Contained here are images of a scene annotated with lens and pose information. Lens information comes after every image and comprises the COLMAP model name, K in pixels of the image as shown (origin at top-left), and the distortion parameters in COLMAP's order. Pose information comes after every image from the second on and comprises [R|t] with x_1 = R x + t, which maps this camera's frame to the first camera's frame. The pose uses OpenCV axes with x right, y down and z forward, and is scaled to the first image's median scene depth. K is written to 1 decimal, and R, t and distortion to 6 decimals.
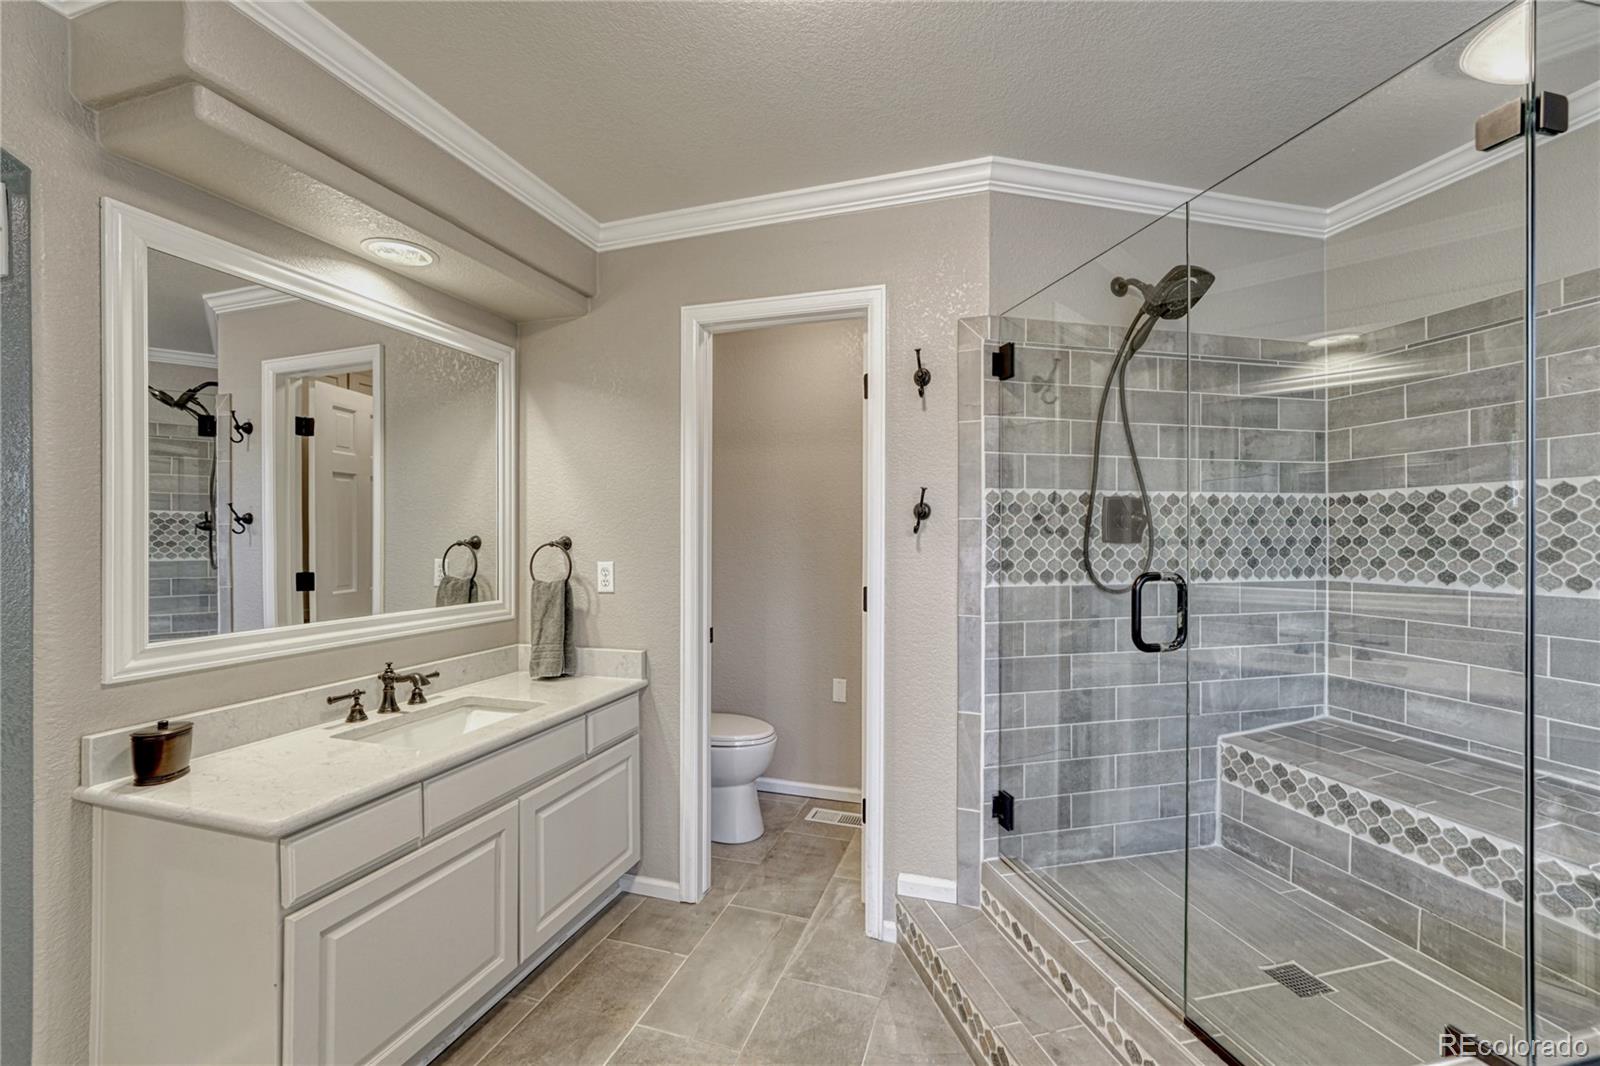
lens RADIAL K [[659.9, 0, 800.0], [0, 659.9, 533.0], [0, 0, 1]] dist [-0.021075, 0.007908]
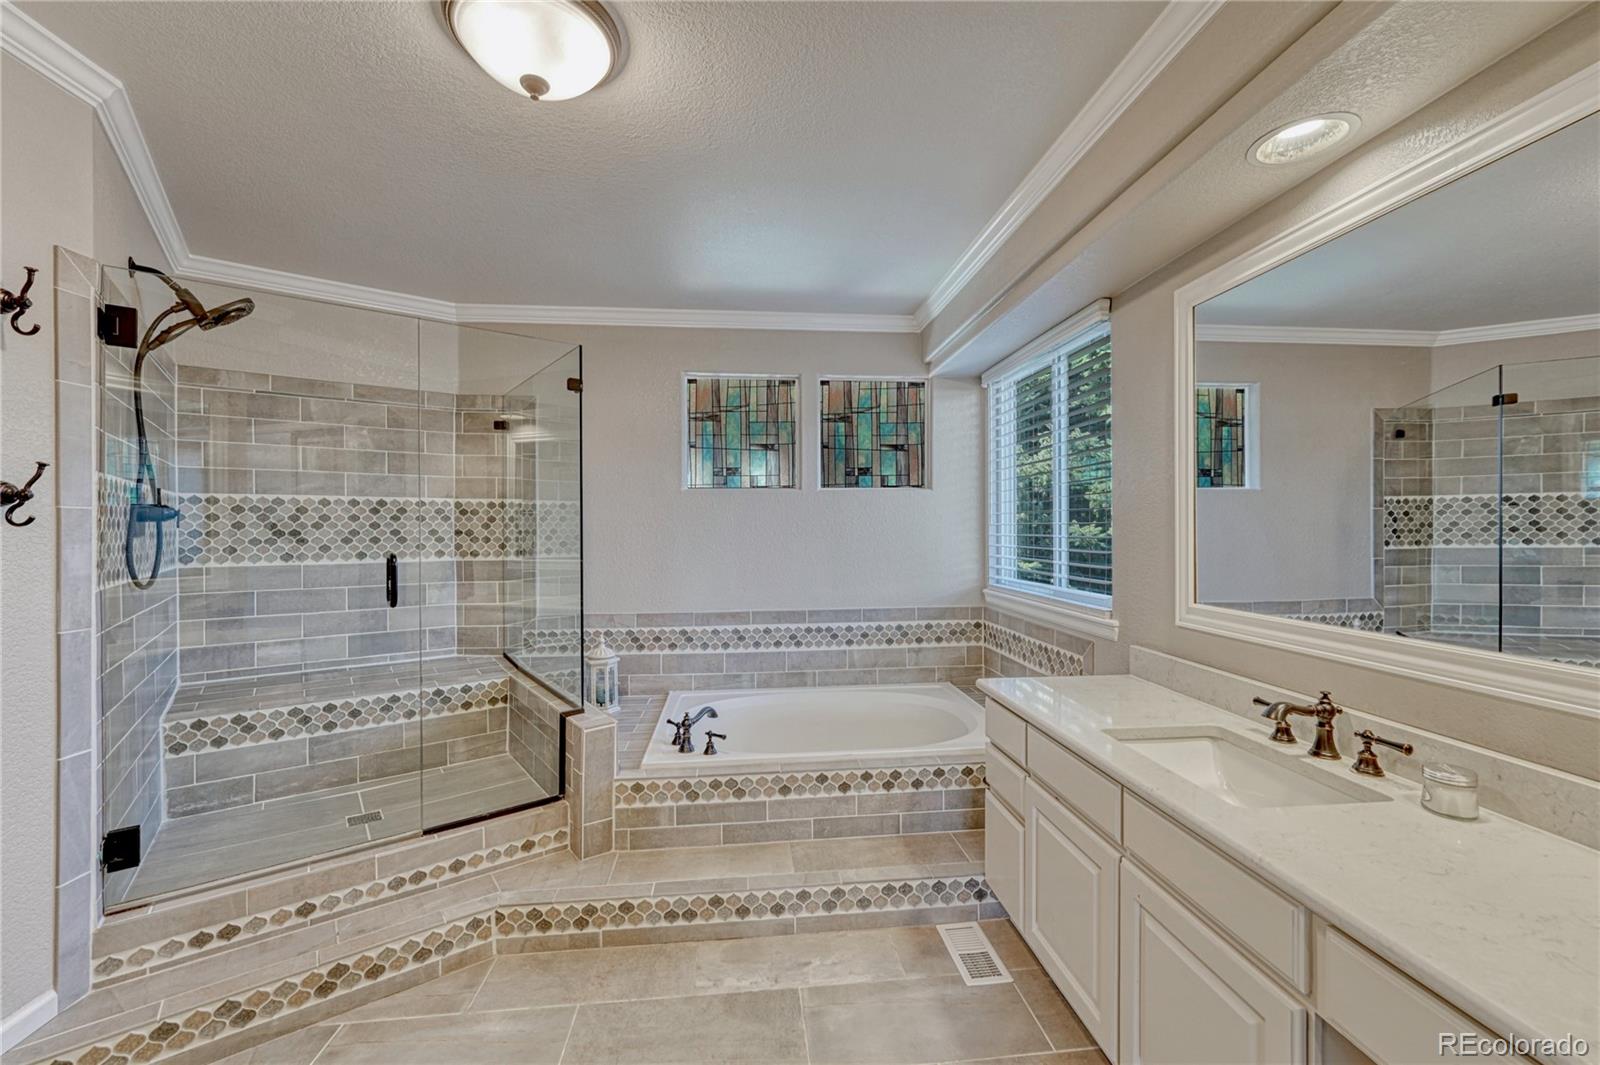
lens RADIAL K [[659.9, 0, 800.0], [0, 659.9, 532.5], [0, 0, 1]] dist [-0.021075, 0.007908]
pose [[-0.404655, -0.004607, 0.914458, -0.820347], [0.000455, 0.999986, 0.005239, 0.004662], [-0.914469, 0.002536, -0.404648, 0.533464]]
